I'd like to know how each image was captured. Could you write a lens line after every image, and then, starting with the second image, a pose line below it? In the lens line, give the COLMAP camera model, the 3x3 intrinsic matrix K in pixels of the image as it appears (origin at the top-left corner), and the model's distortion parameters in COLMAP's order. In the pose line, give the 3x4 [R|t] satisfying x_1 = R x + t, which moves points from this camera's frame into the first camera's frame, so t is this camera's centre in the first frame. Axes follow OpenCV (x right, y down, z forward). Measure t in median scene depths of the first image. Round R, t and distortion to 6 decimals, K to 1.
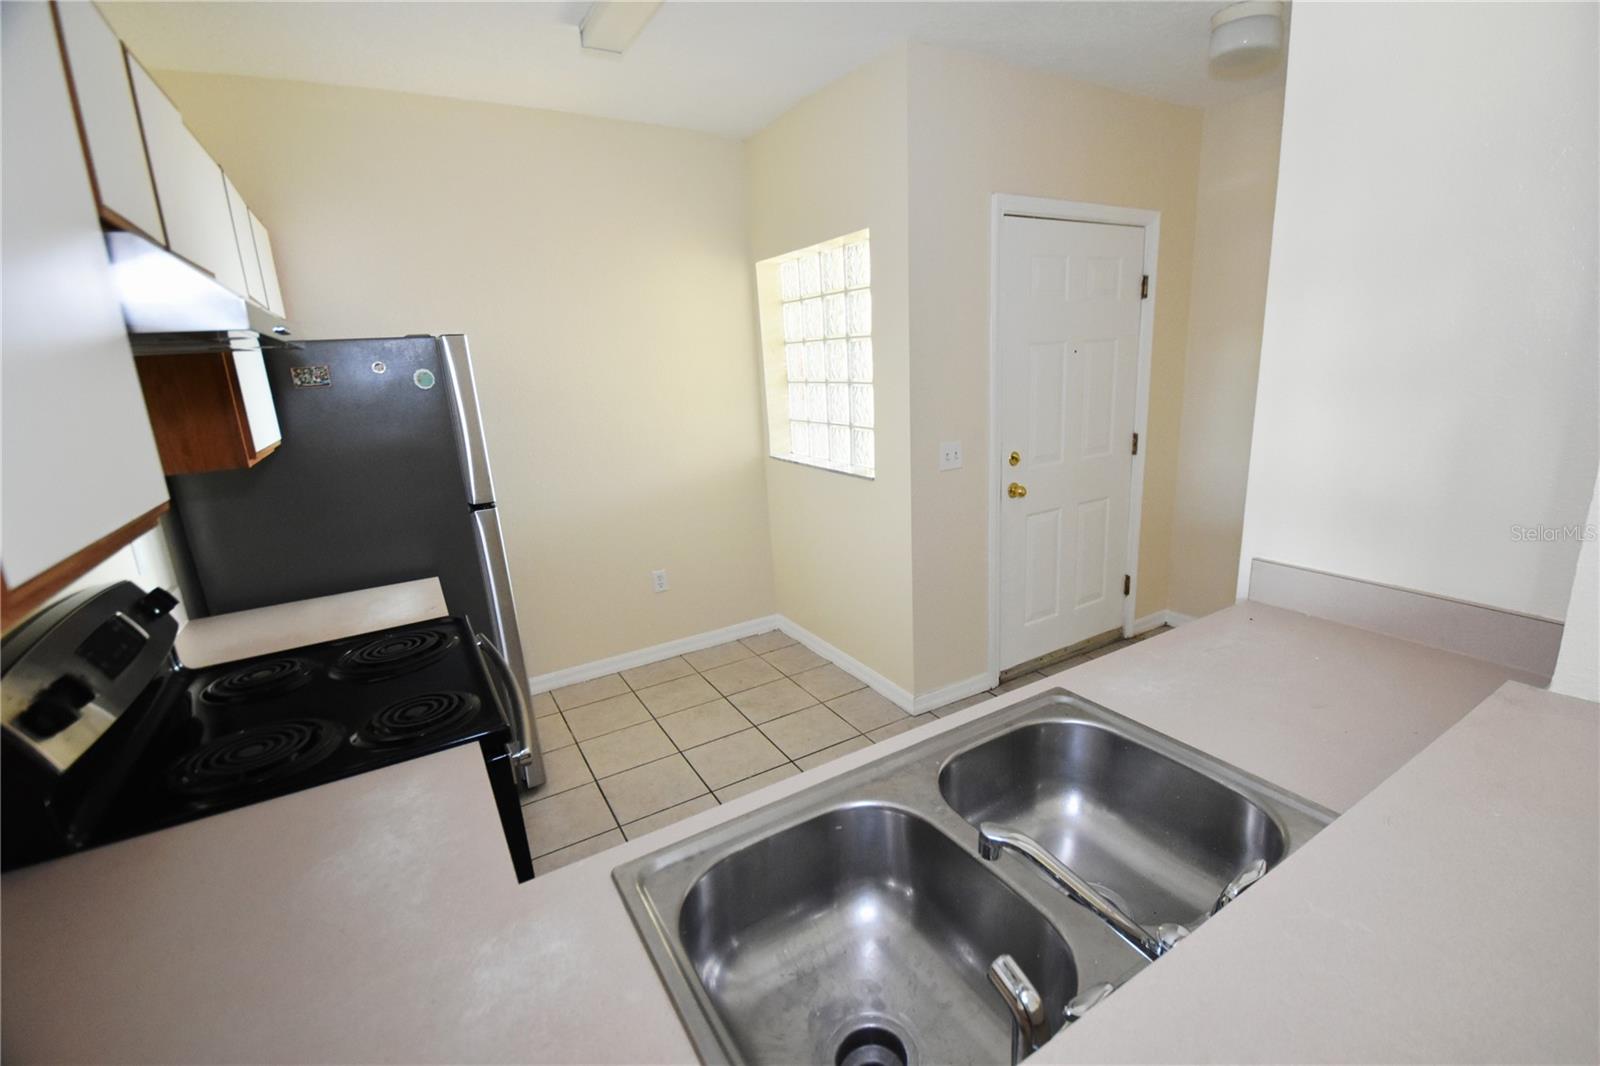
lens RADIAL K [[701.0, 0, 840.4], [0, 701.0, 541.5], [0, 0, 1]] dist [0.018513, -0.025133]
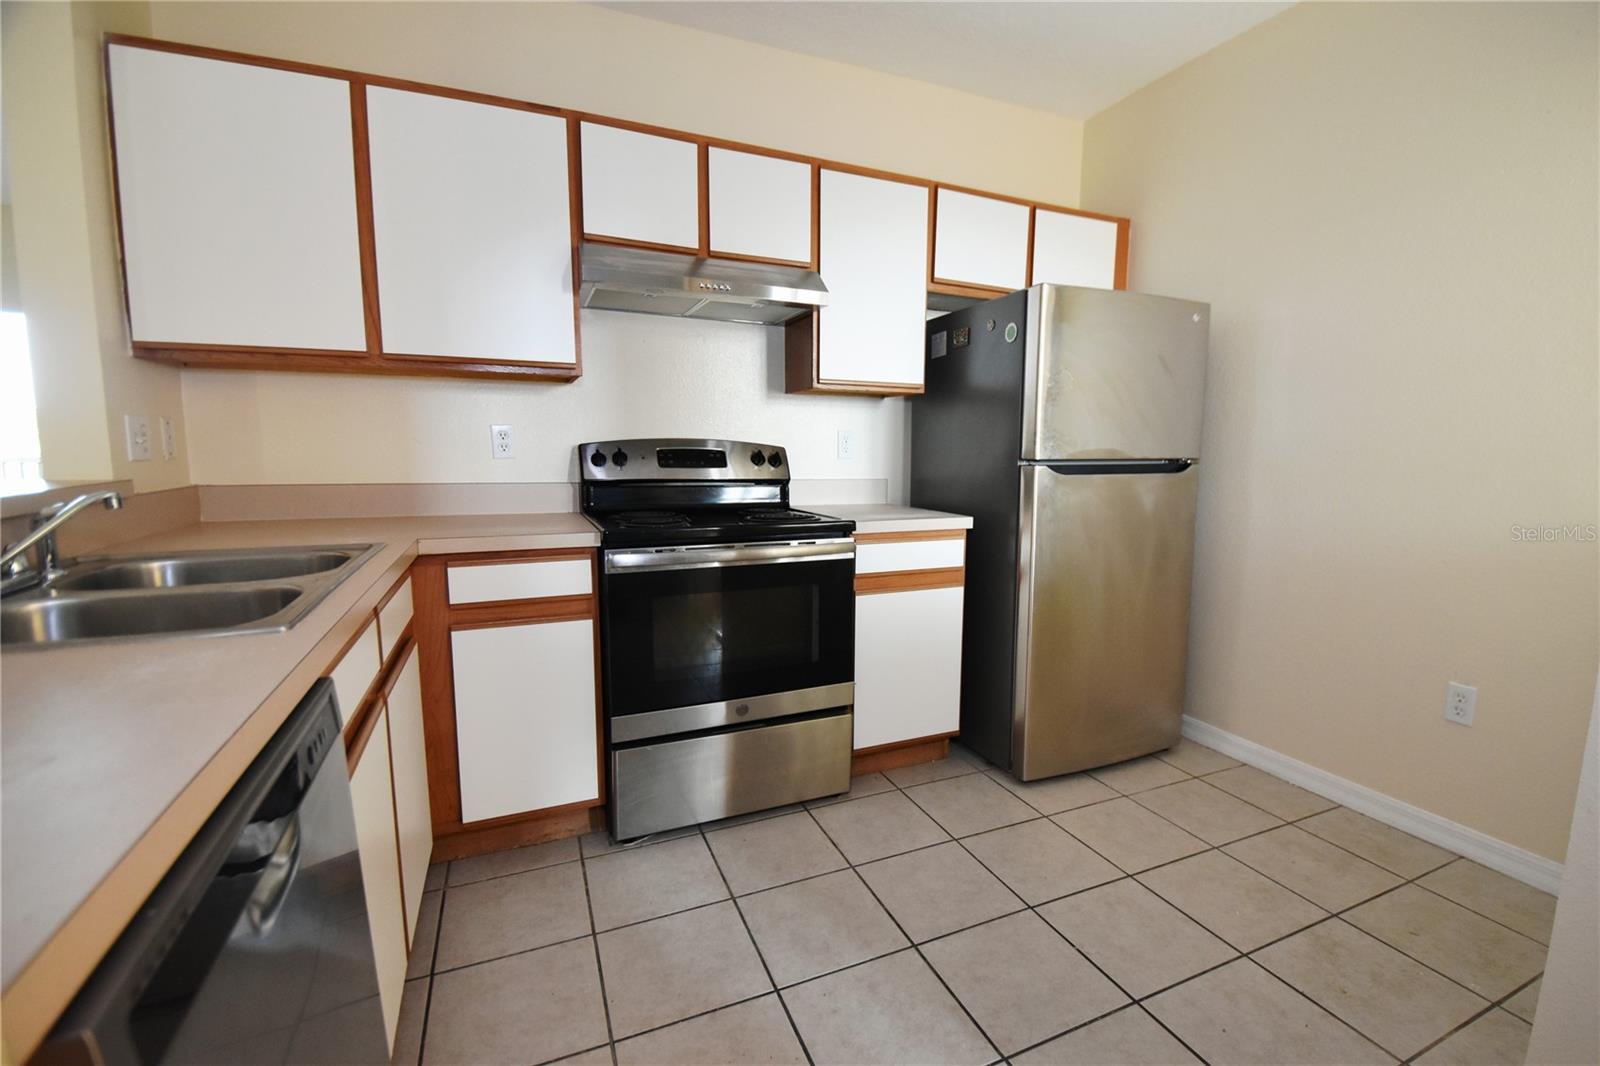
lens RADIAL K [[702.1, 0, 839.2], [0, 702.1, 539.1], [0, 0, 1]] dist [0.017112, -0.025363]
pose [[-0.140804, 0.169841, -0.975361, 0.351606], [-0.256350, 0.945323, 0.201617, -0.055249], [0.956273, 0.278422, -0.089566, 0.619397]]
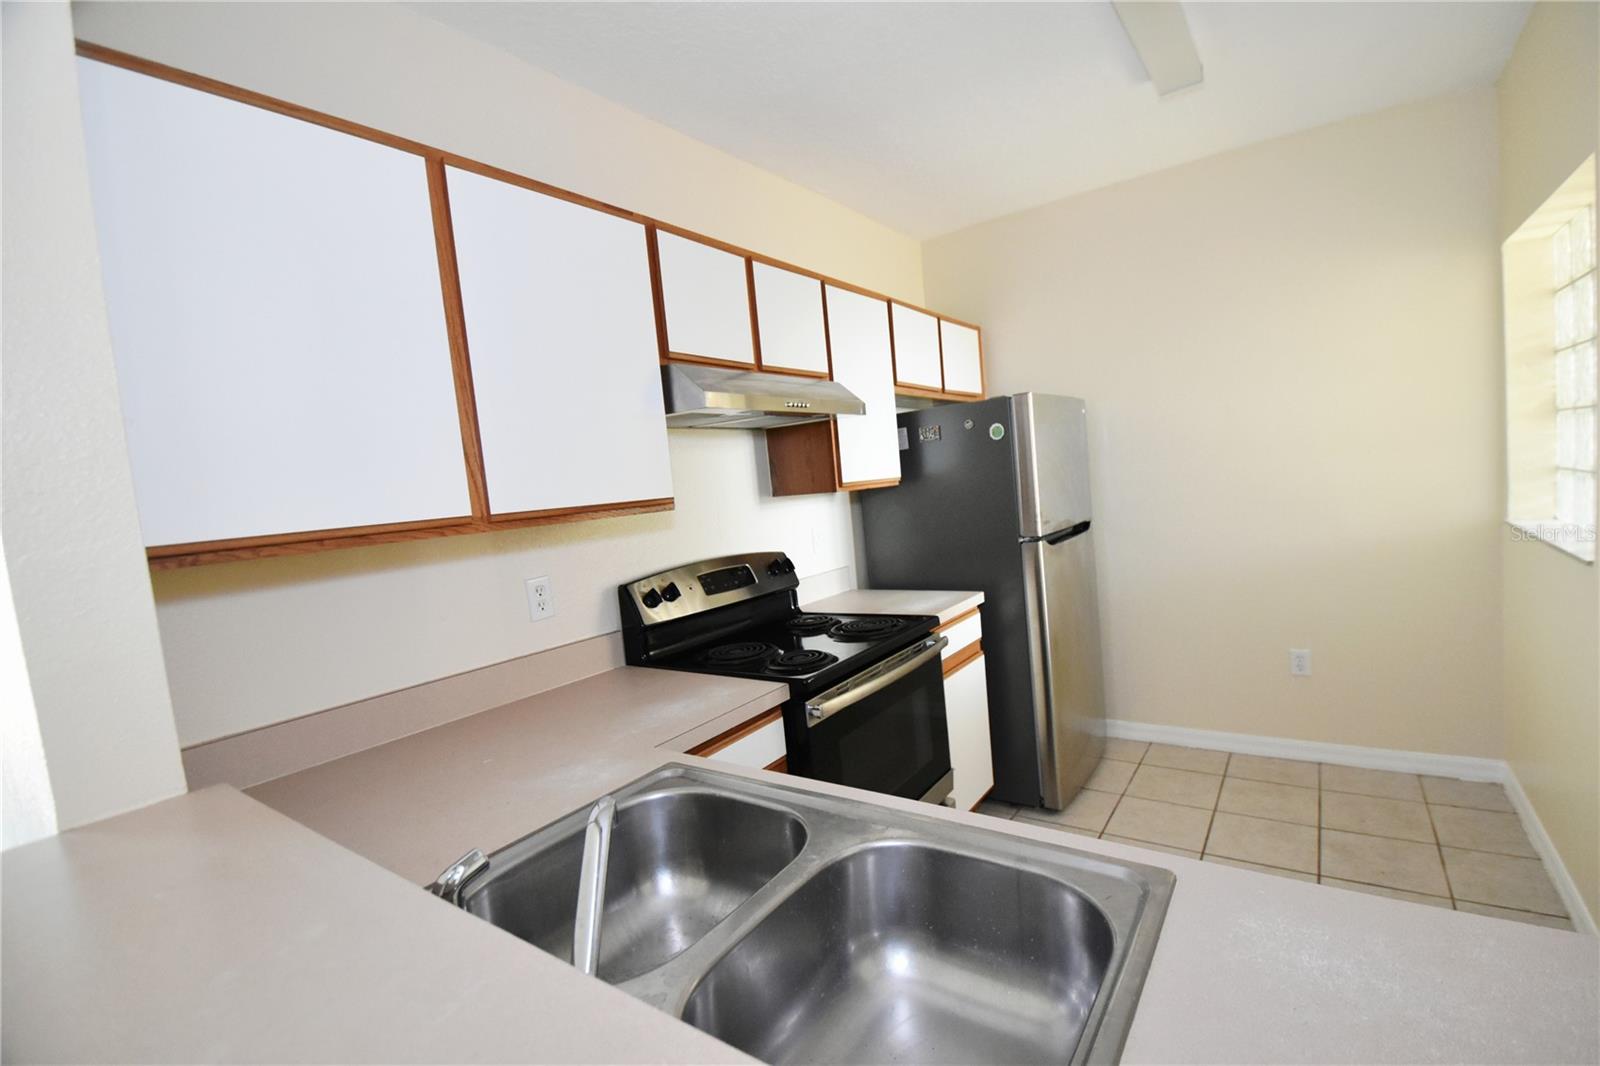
lens RADIAL K [[702.1, 0, 839.2], [0, 702.1, 539.1], [0, 0, 1]] dist [0.017112, -0.025363]
pose [[0.399187, 0.086520, -0.912778, 0.295245], [-0.164598, 0.986127, 0.021489, -0.016179], [0.901974, 0.141664, 0.407890, 0.179904]]
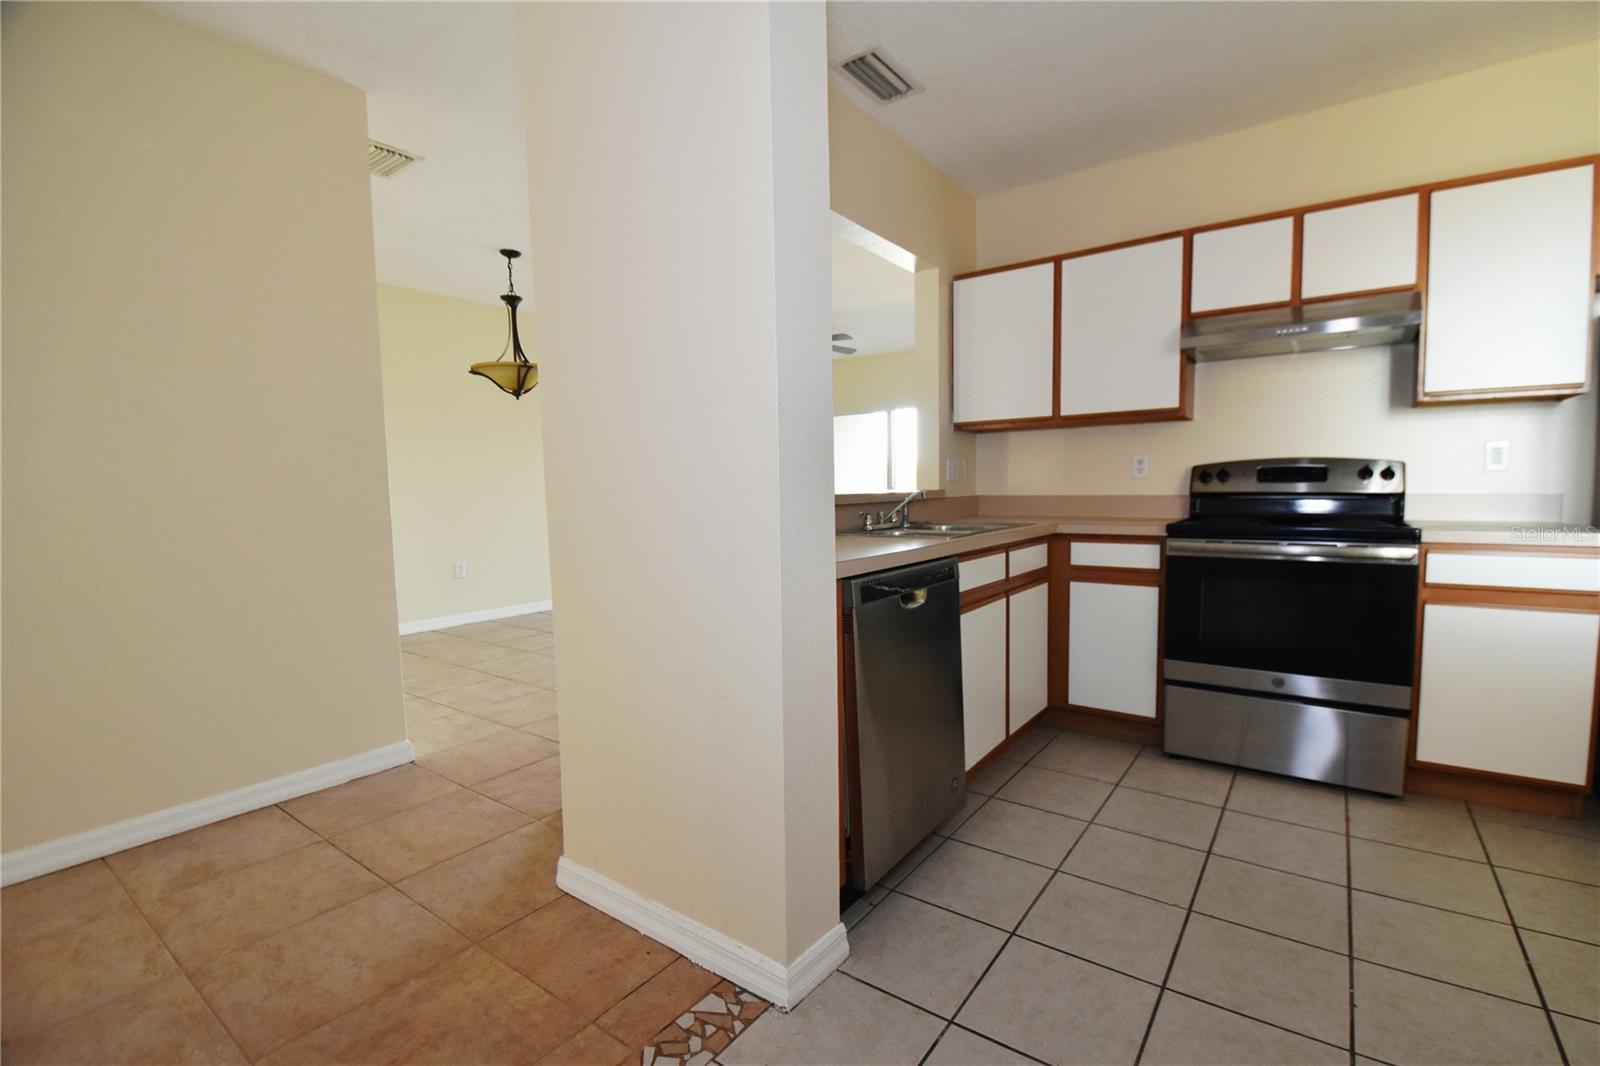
lens RADIAL K [[702.1, 0, 839.2], [0, 702.1, 539.1], [0, 0, 1]] dist [0.017112, -0.025363]
pose [[-0.922708, 0.087248, -0.375497, 0.476955], [-0.043338, 0.944400, 0.325930, -0.130406], [0.383056, 0.317011, -0.867624, 0.949693]]
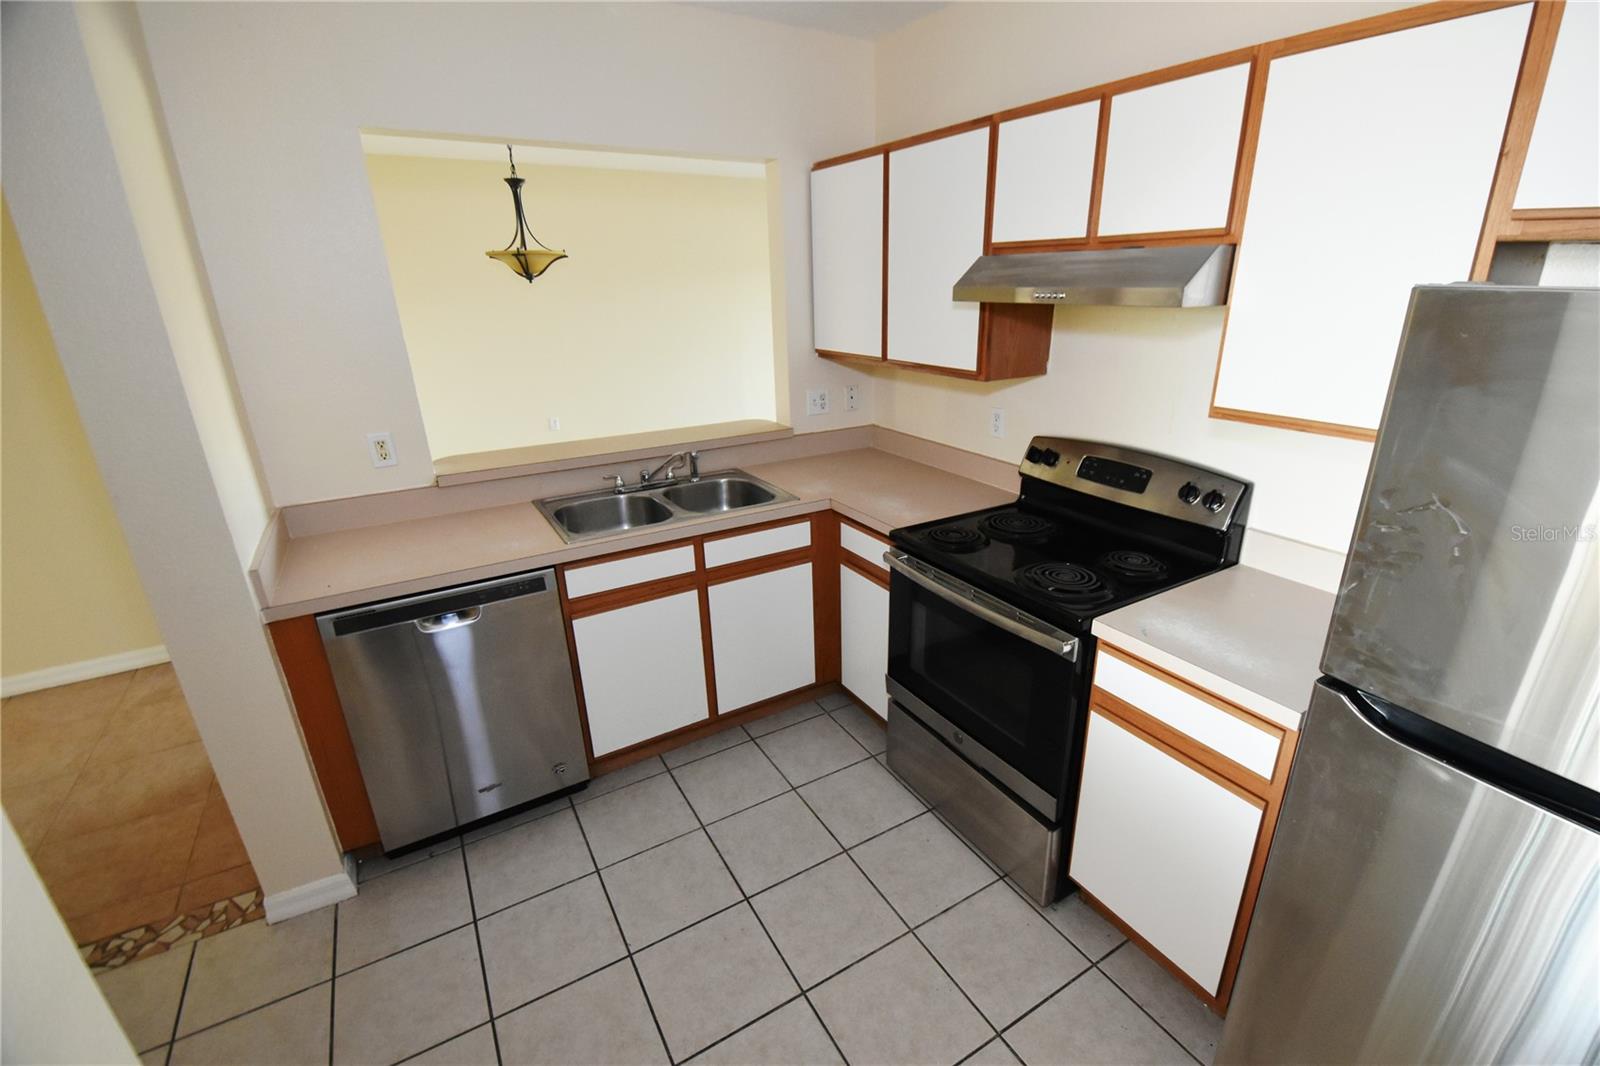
lens RADIAL K [[701.0, 0, 840.4], [0, 701.0, 541.5], [0, 0, 1]] dist [0.018513, -0.025133]
pose [[-0.998539, 0.046611, 0.027348, -0.150204], [0.053863, 0.817181, 0.573858, -0.282017], [0.004400, 0.574493, -0.818498, 0.945951]]
